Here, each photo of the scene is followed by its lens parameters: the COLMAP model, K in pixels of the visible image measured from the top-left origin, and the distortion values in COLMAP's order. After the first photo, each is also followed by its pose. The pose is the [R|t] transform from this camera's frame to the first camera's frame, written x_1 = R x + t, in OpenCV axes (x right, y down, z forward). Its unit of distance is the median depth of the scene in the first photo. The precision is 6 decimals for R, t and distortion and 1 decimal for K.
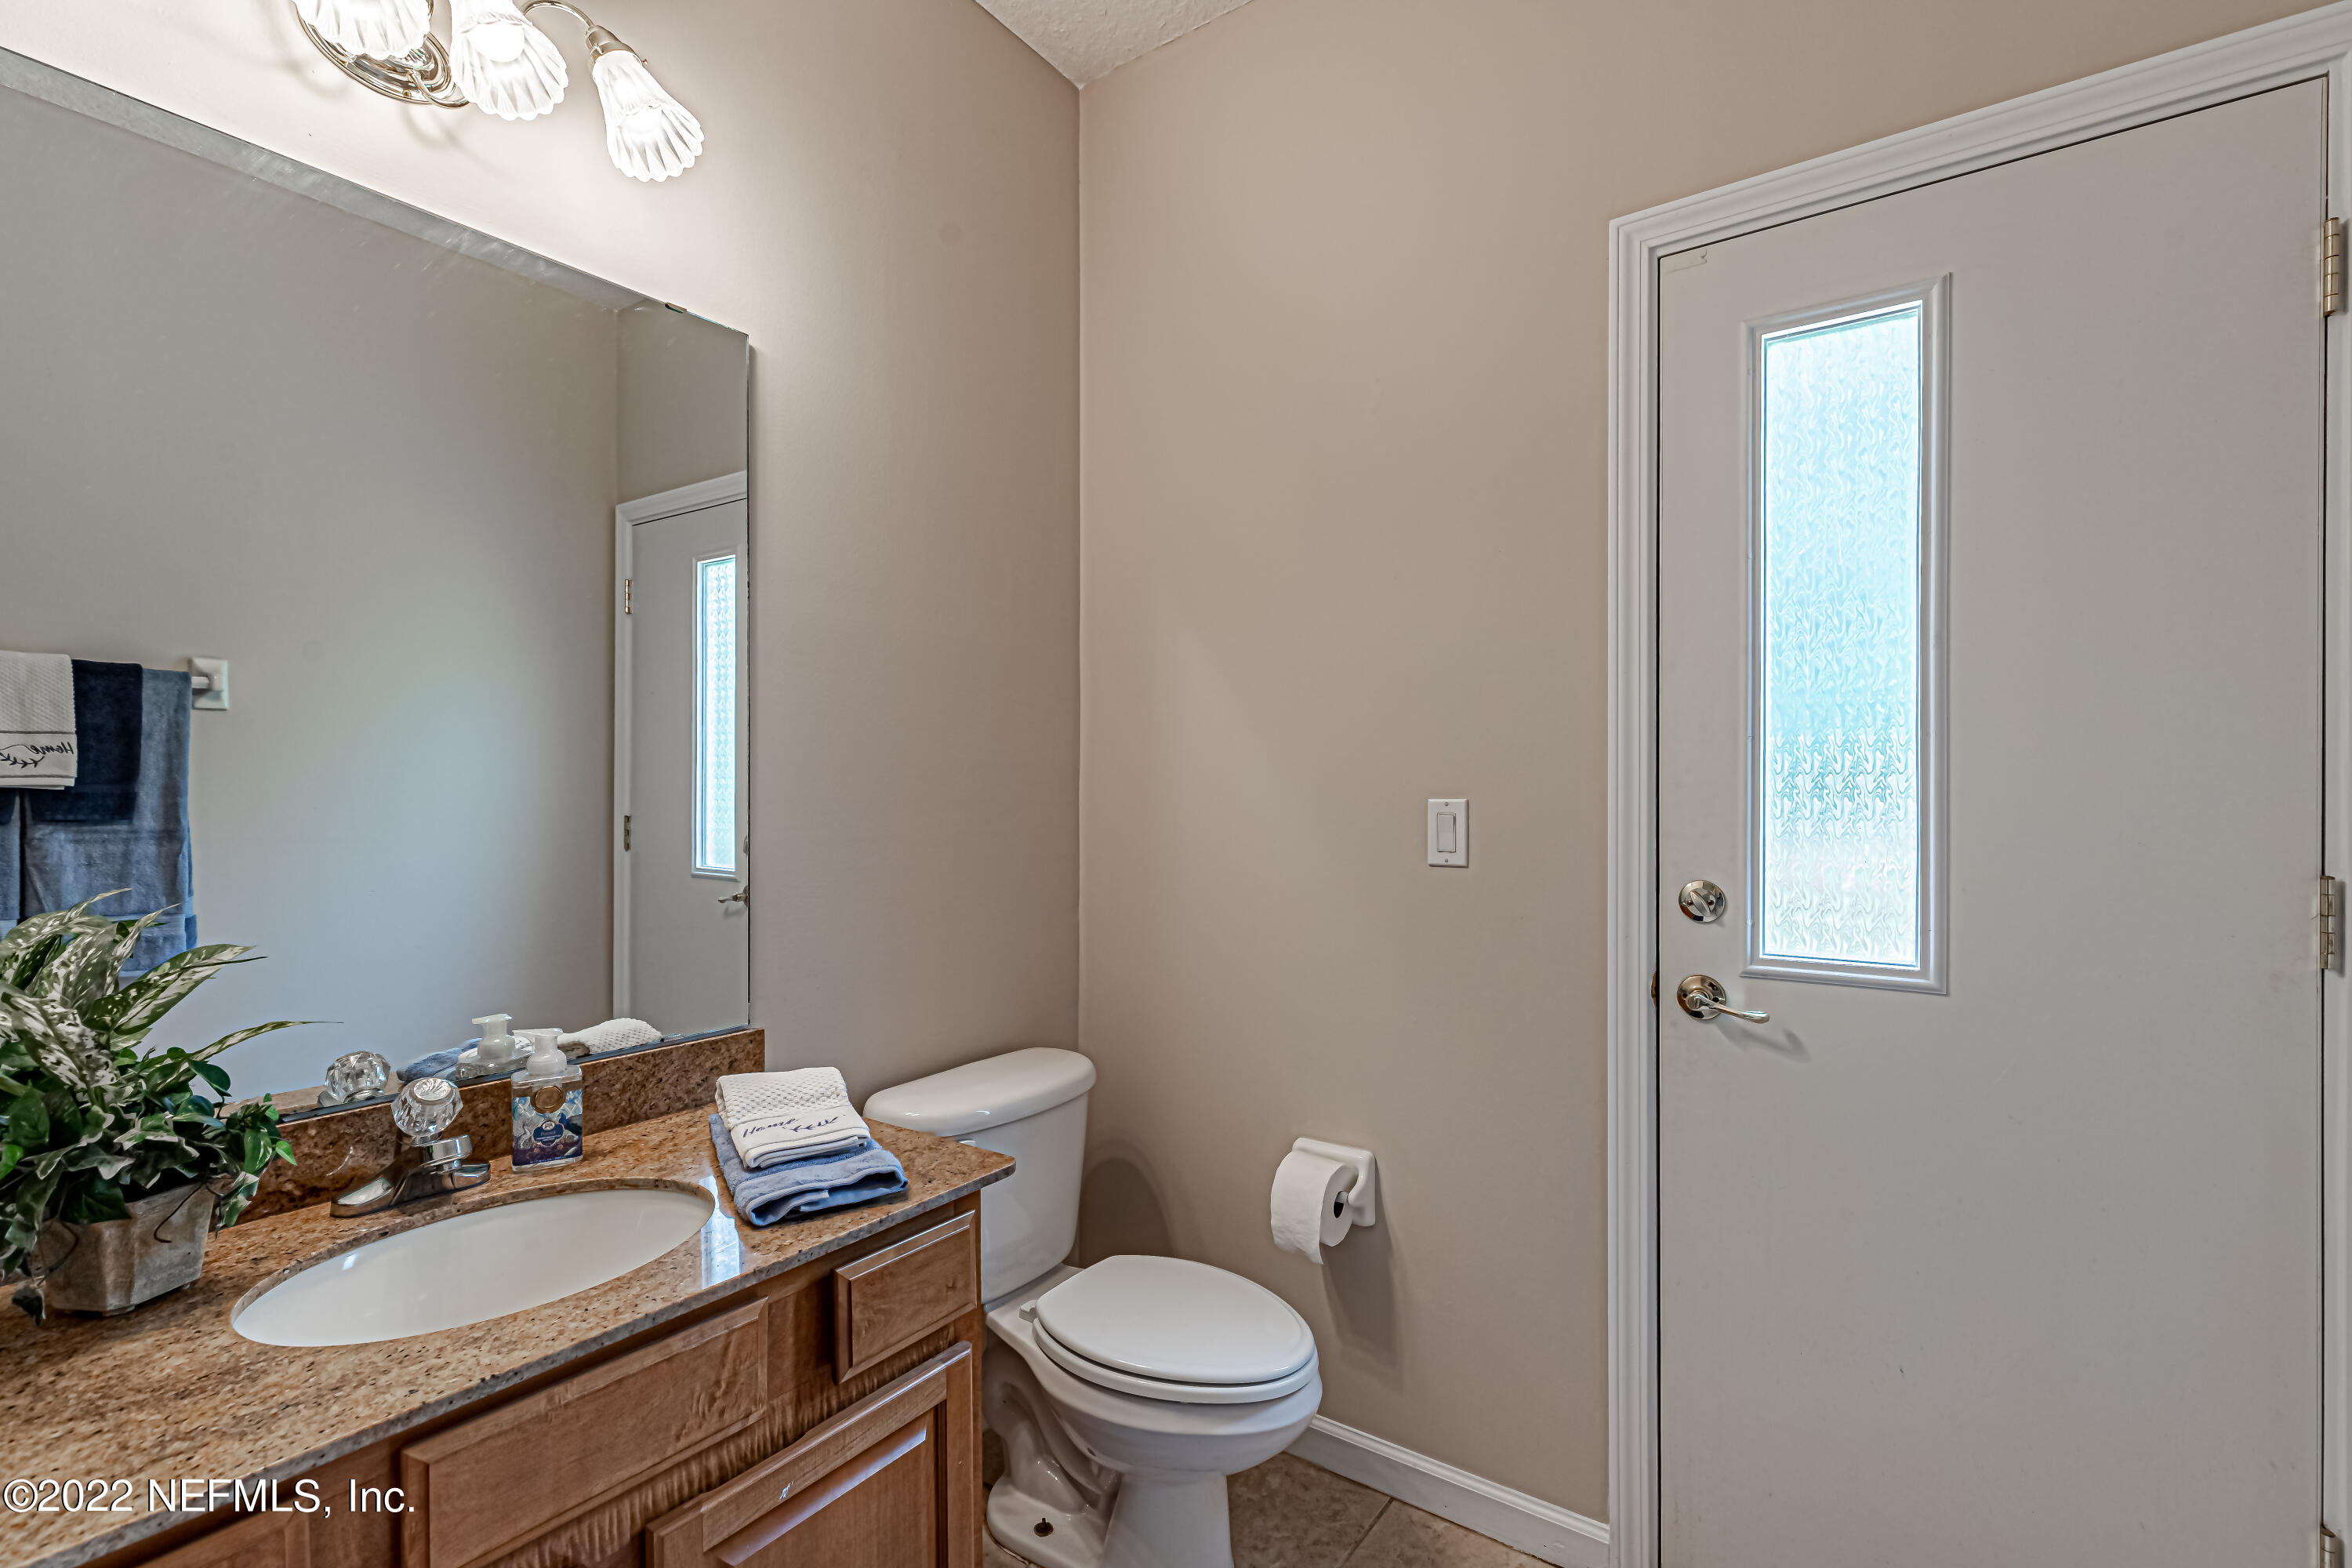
lens RADIAL K [[1061.8, 0, 1178.4], [0, 1061.8, 795.8], [0, 0, 1]] dist [0.003821, 0.000198]
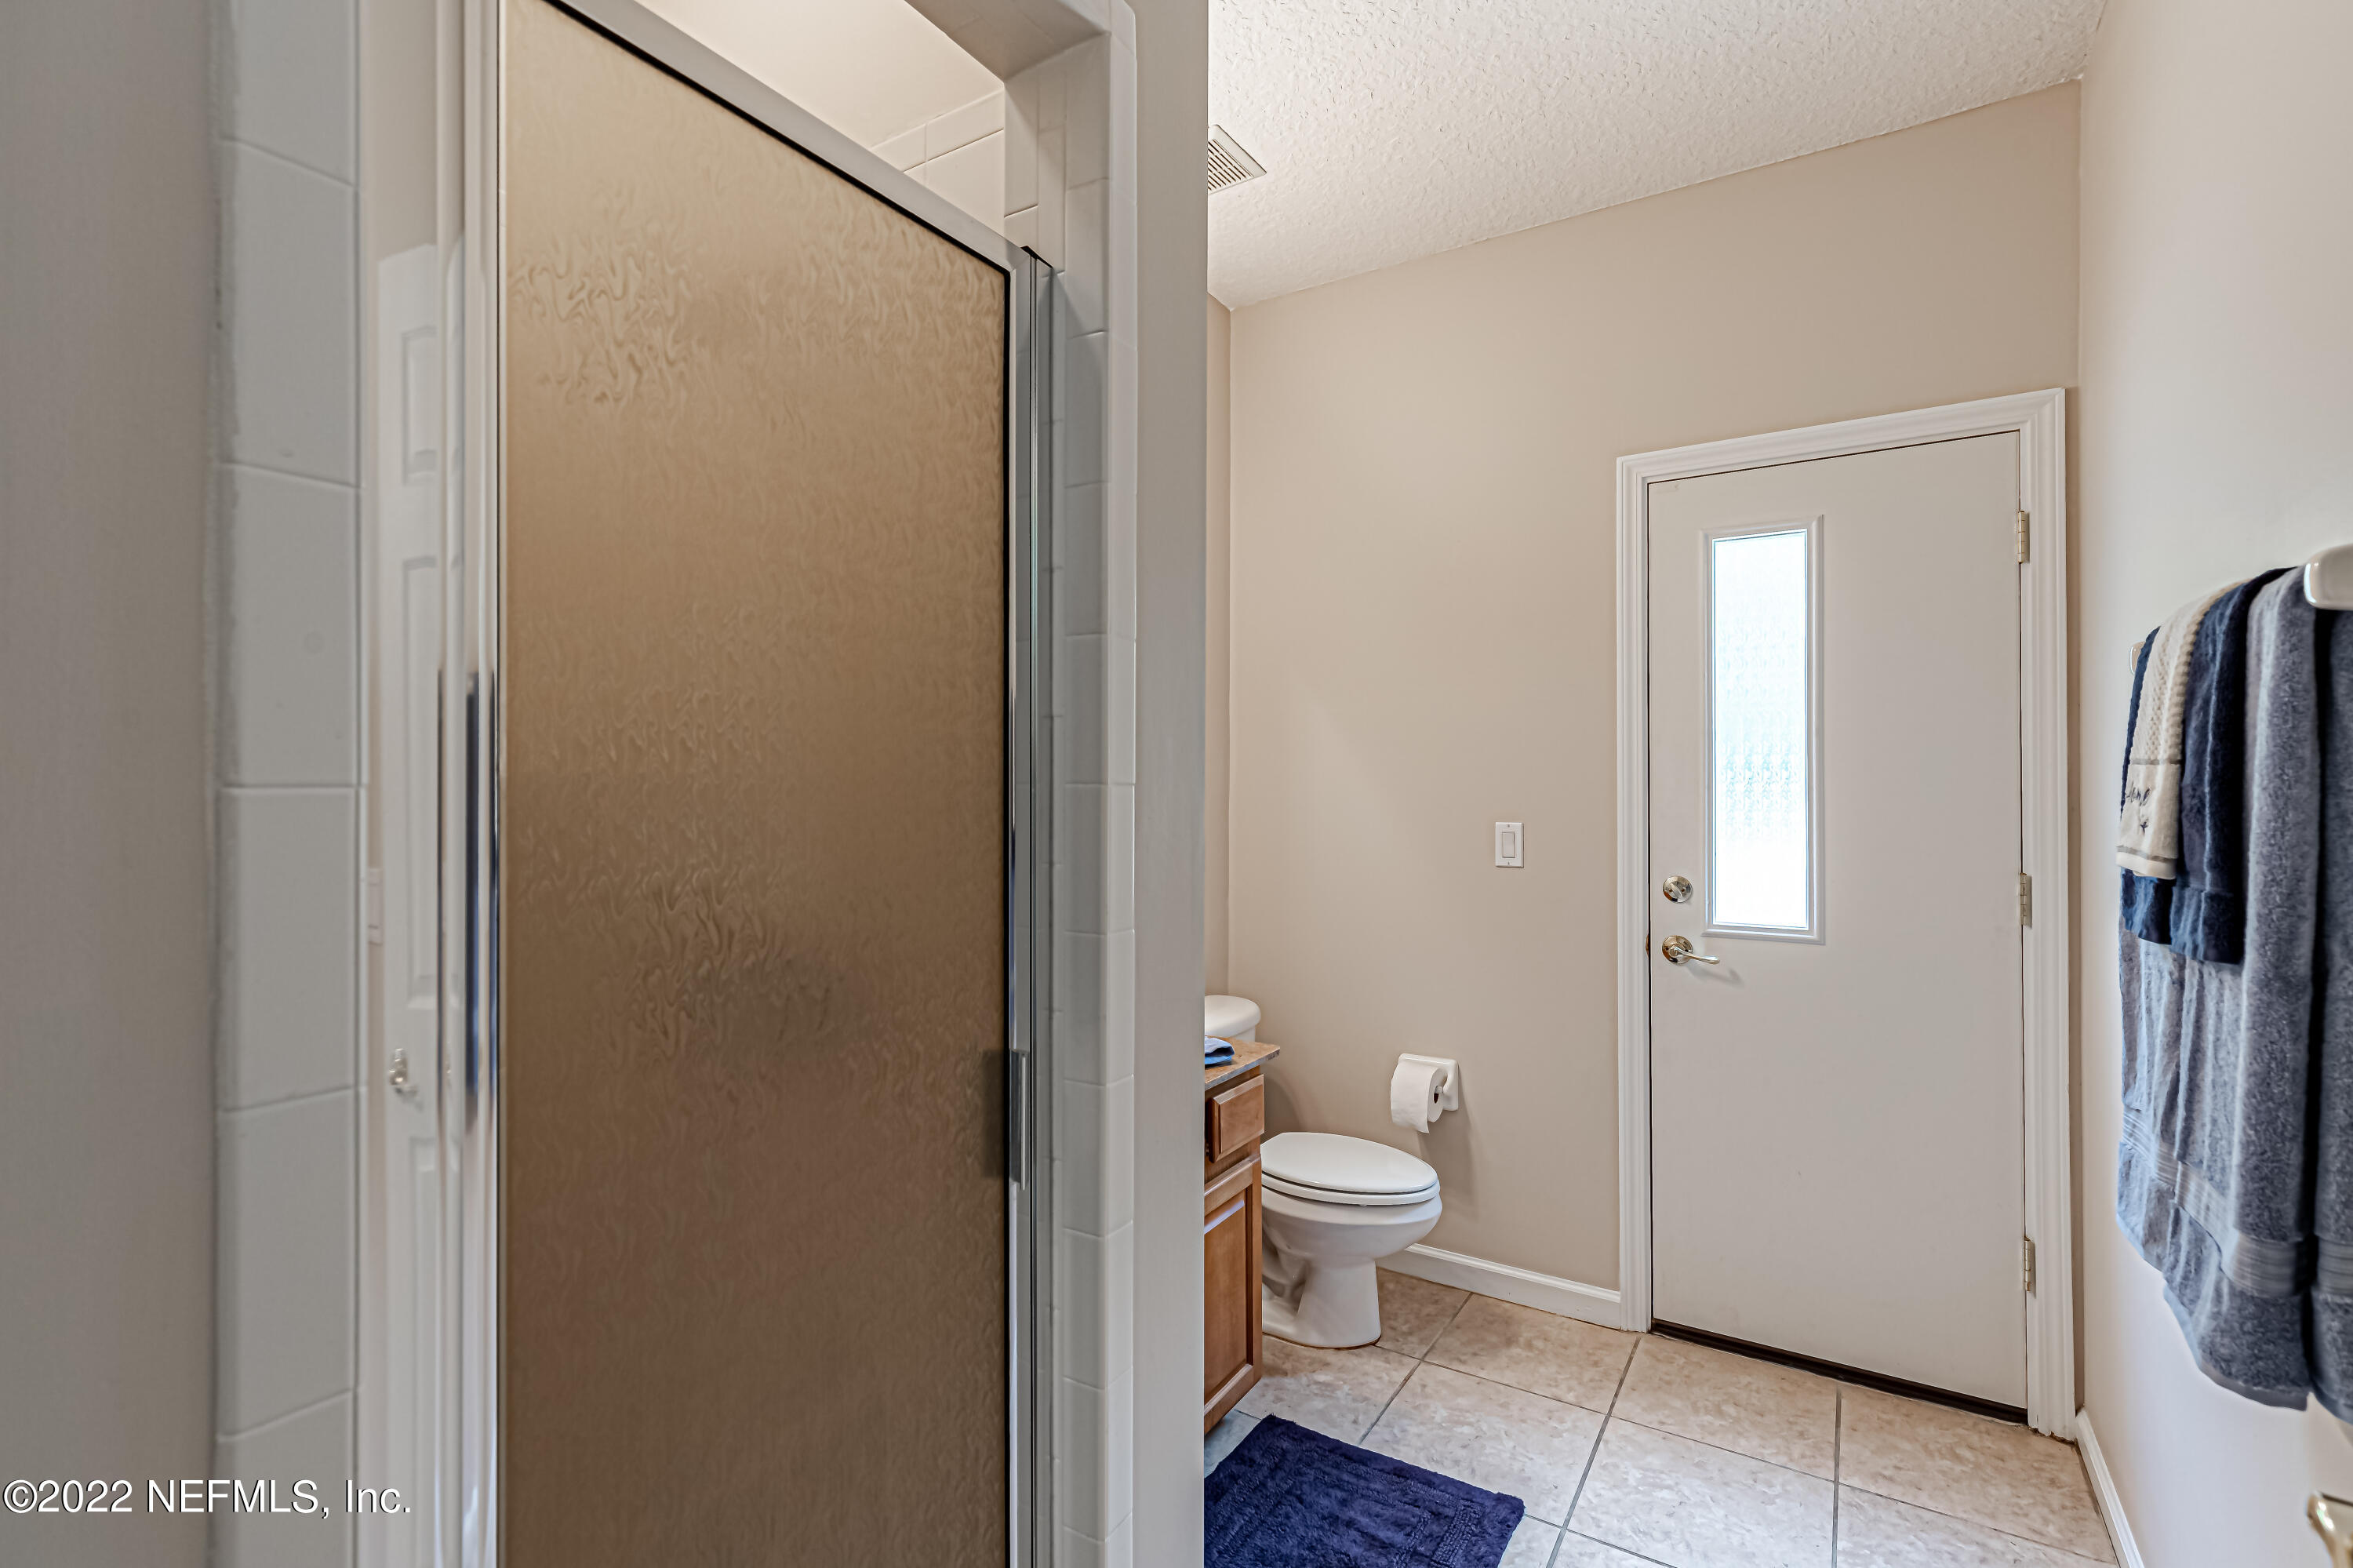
lens RADIAL K [[1063.2, 0, 1178.0], [0, 1063.2, 779.7], [0, 0, 1]] dist [0.008273, 0.000383]
pose [[0.998877, -0.001851, 0.047348, -0.327866], [0.002191, 0.999972, -0.007123, -0.054668], [-0.047334, 0.007219, 0.998853, -0.556314]]
